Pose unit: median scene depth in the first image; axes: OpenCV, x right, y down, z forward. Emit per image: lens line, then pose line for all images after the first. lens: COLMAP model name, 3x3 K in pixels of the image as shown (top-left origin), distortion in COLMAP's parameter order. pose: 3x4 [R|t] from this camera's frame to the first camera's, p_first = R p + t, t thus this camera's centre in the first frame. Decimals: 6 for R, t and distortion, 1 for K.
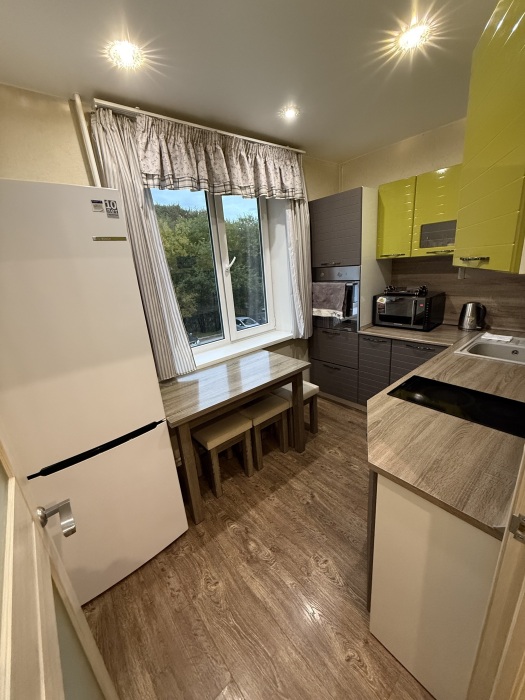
lens RADIAL K [[280.8, 0, 267.3], [0, 280.8, 349.0], [0, 0, 1]] dist [-0.002084, 0.000193]
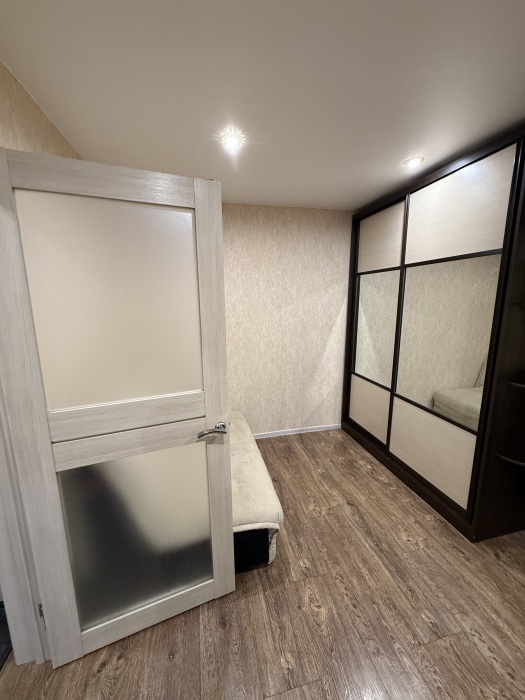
lens RADIAL K [[280.8, 0, 263.1], [0, 280.8, 349.3], [0, 0, 1]] dist [-0.002084, 0.000193]
pose [[-0.887641, 0.003628, 0.460521, -0.282169], [0.209111, 0.894118, 0.396013, -0.764534], [-0.410323, 0.447818, -0.794414, 2.384520]]
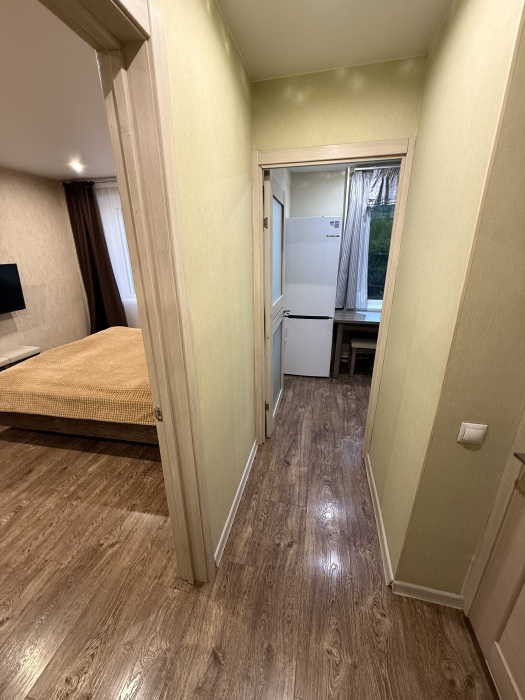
lens RADIAL K [[280.8, 0, 263.4], [0, 280.8, 350.2], [0, 0, 1]] dist [-0.002084, 0.000193]
pose [[0.609286, 0.341101, -0.715836, 0.937187], [-0.275239, 0.937596, 0.212501, 0.163700], [0.743649, 0.067553, 0.665149, -0.838947]]
